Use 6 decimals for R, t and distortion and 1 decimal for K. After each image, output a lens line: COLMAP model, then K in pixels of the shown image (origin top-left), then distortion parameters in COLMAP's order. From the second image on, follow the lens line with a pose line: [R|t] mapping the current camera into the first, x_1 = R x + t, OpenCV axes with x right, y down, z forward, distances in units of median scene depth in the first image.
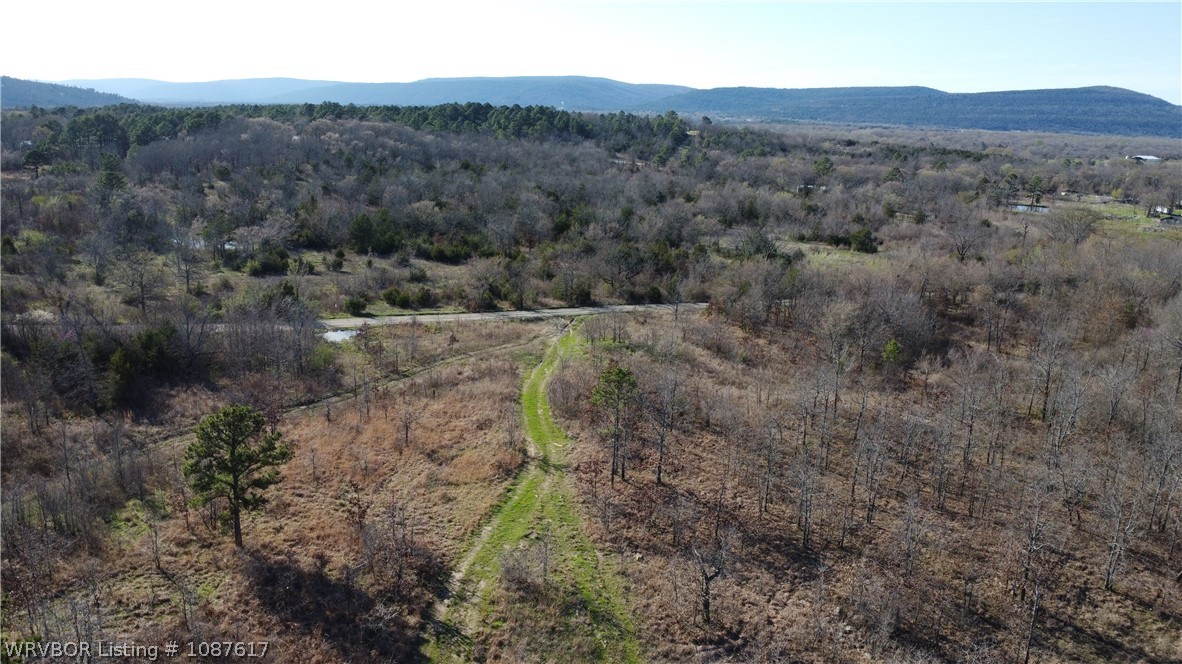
lens RADIAL K [[857.7, 0, 583.9], [0, 857.7, 335.1], [0, 0, 1]] dist [-0.026880, -0.012615]
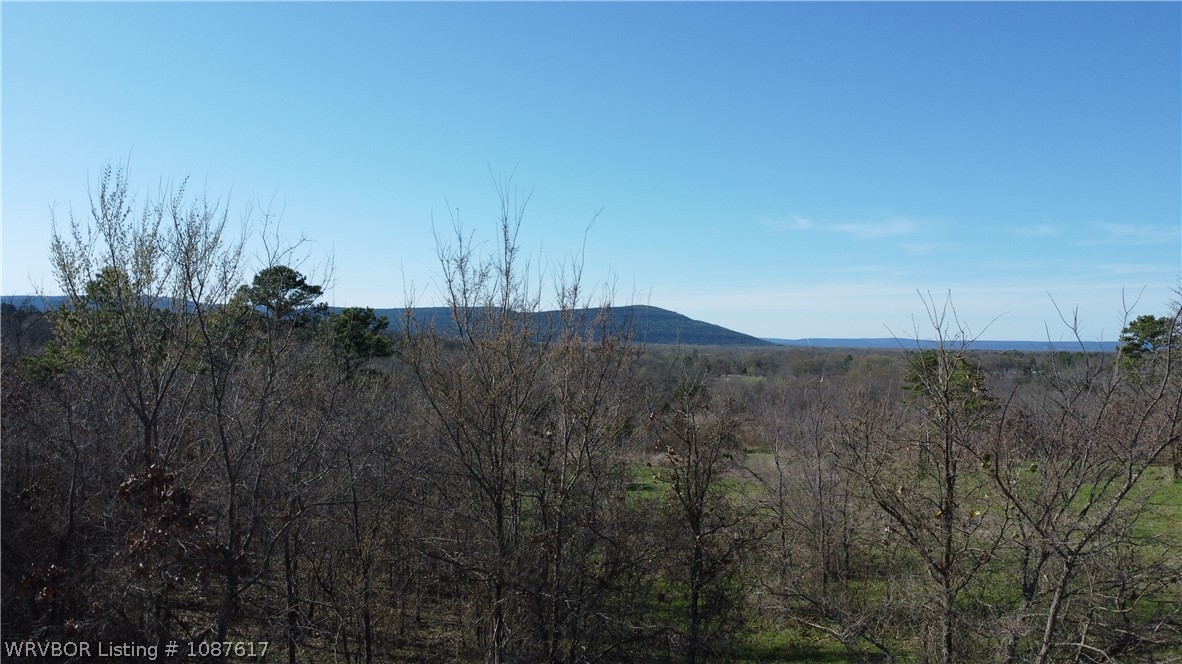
lens RADIAL K [[857.7, 0, 589.8], [0, 857.7, 332.5], [0, 0, 1]] dist [-0.026880, -0.012615]
pose [[0.885189, -0.005899, 0.465194, -0.153386], [0.122364, 0.967666, -0.220568, 0.028301], [-0.448851, 0.252168, 0.857289, -0.027194]]
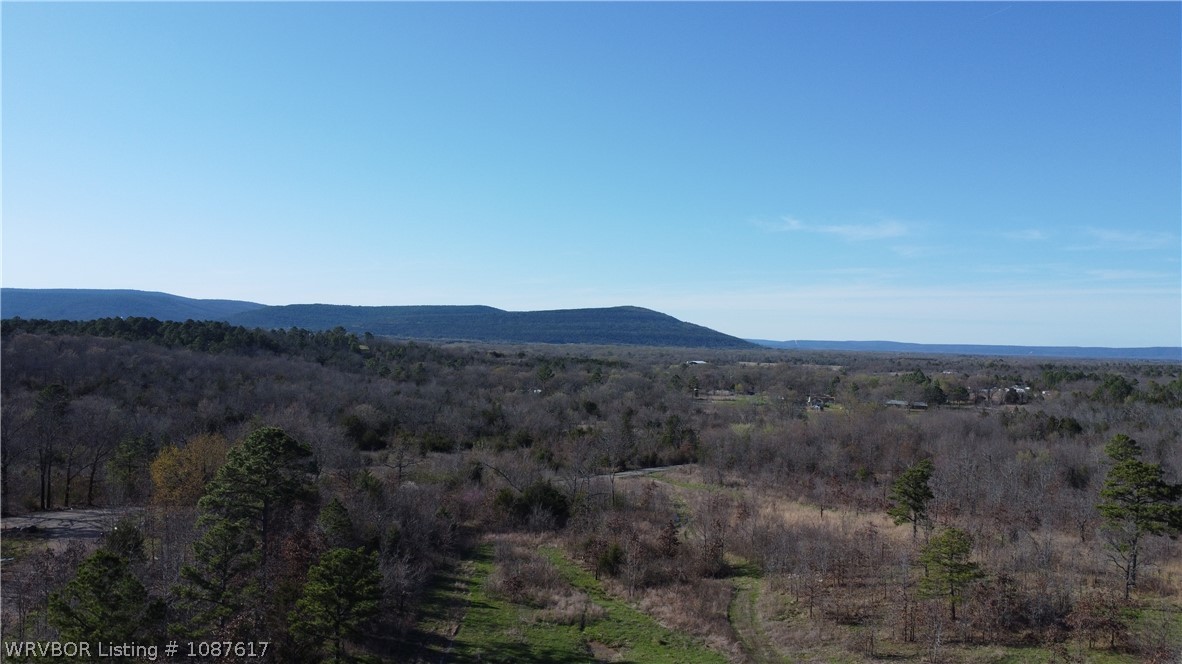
lens RADIAL K [[857.7, 0, 585.5], [0, 857.7, 347.7], [0, 0, 1]] dist [-0.026880, -0.012615]
pose [[0.881502, -0.006562, 0.472134, -0.153247], [0.115169, 0.972693, -0.201507, 0.009147], [-0.457919, 0.232004, 0.858187, -0.032055]]
